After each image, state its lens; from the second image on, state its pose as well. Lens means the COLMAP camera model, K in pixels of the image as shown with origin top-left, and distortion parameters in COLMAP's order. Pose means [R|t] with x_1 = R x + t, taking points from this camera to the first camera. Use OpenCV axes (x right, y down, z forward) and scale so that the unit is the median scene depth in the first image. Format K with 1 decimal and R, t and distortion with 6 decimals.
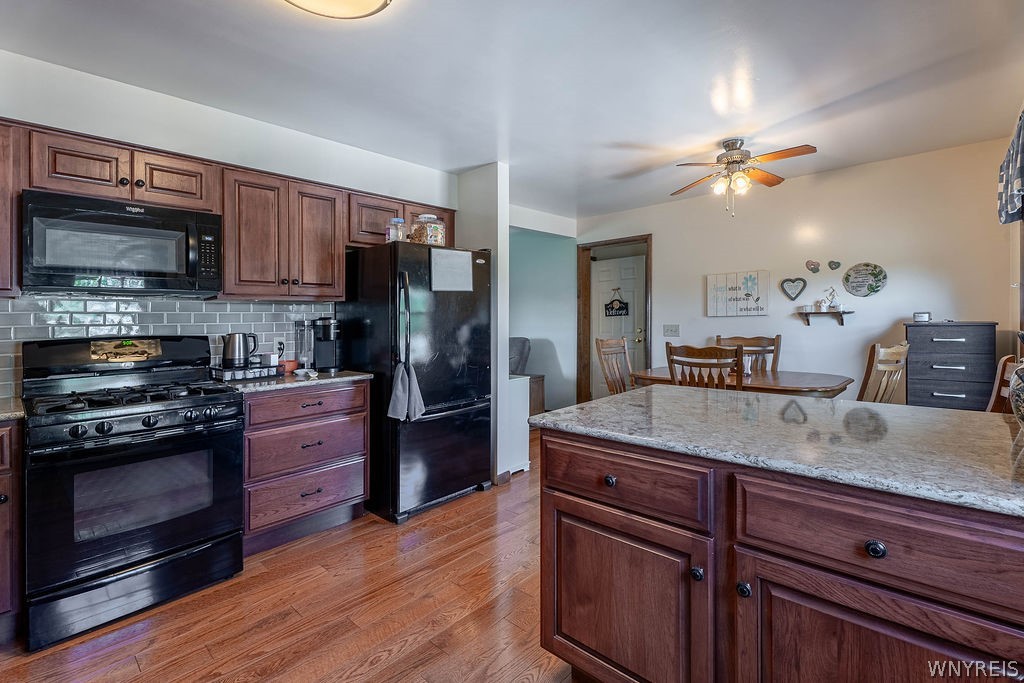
lens RADIAL K [[468.6, 0, 499.8], [0, 468.6, 314.5], [0, 0, 1]] dist [0.002529, 0.000329]
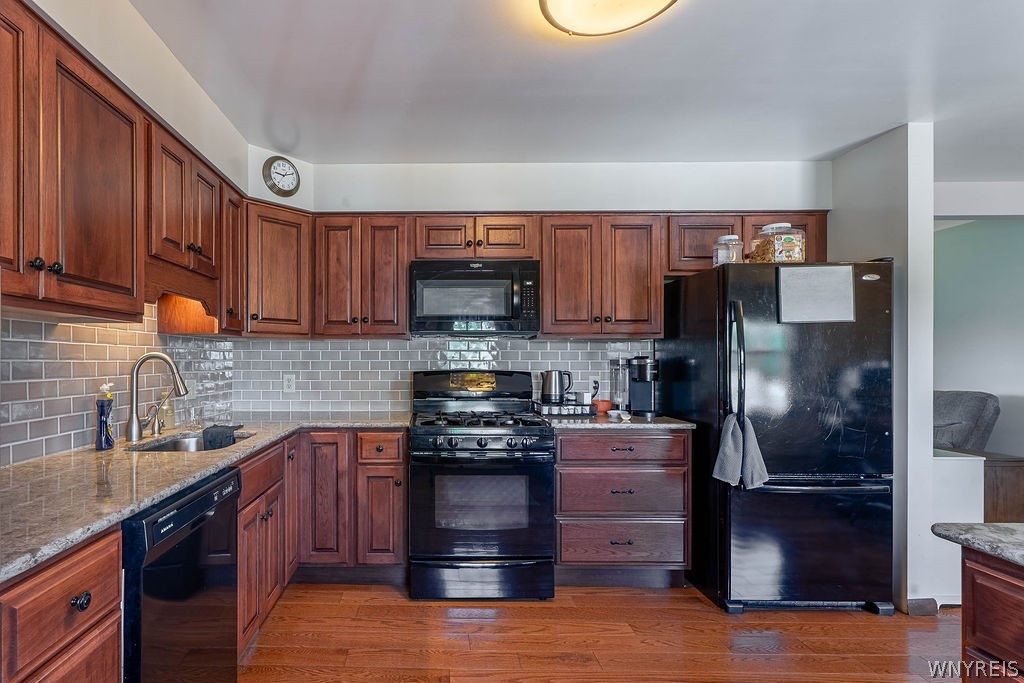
lens RADIAL K [[492.1, 0, 511.9], [0, 492.1, 351.5], [0, 0, 1]] dist [0.001521, 0.001149]
pose [[0.680338, 0.004530, -0.732885, 0.165069], [-0.006735, 0.999977, -0.000072, -0.001864], [0.732868, 0.004985, 0.680353, 0.159690]]
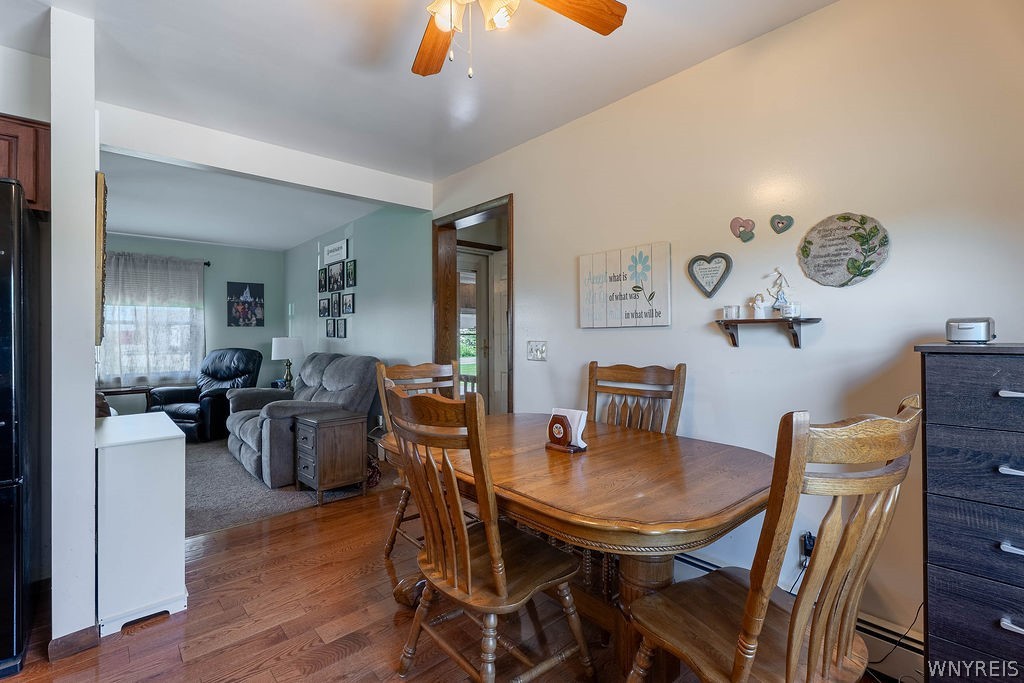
lens RADIAL K [[459.8, 0, 508.3], [0, 459.8, 322.0], [0, 0, 1]] dist [0.000266, 0.000491]
pose [[0.996810, 0.009041, -0.079298, 0.675864], [-0.010042, 0.999875, -0.012235, 0.008367], [0.079177, 0.012992, 0.996776, 0.725275]]
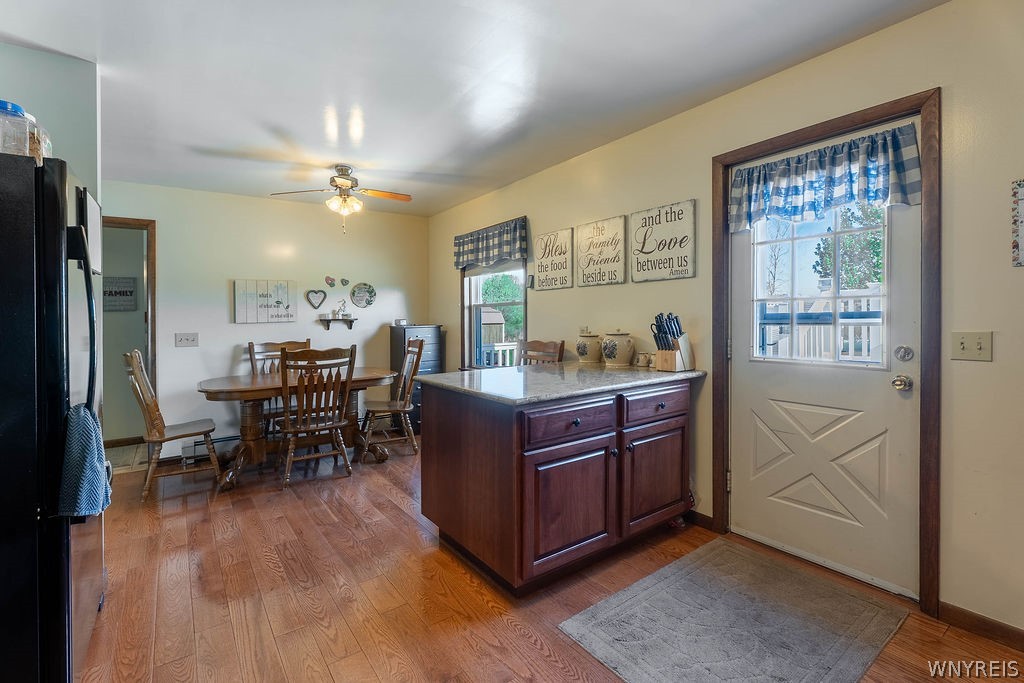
lens RADIAL K [[463.4, 0, 514.4], [0, 463.4, 324.4], [0, 0, 1]] dist [-0.025634, 0.000238]
pose [[0.164927, -0.002090, 0.986304, -0.651909], [0.008957, 0.999960, 0.000621, 0.019026], [-0.986265, 0.008732, 0.164939, 0.487605]]
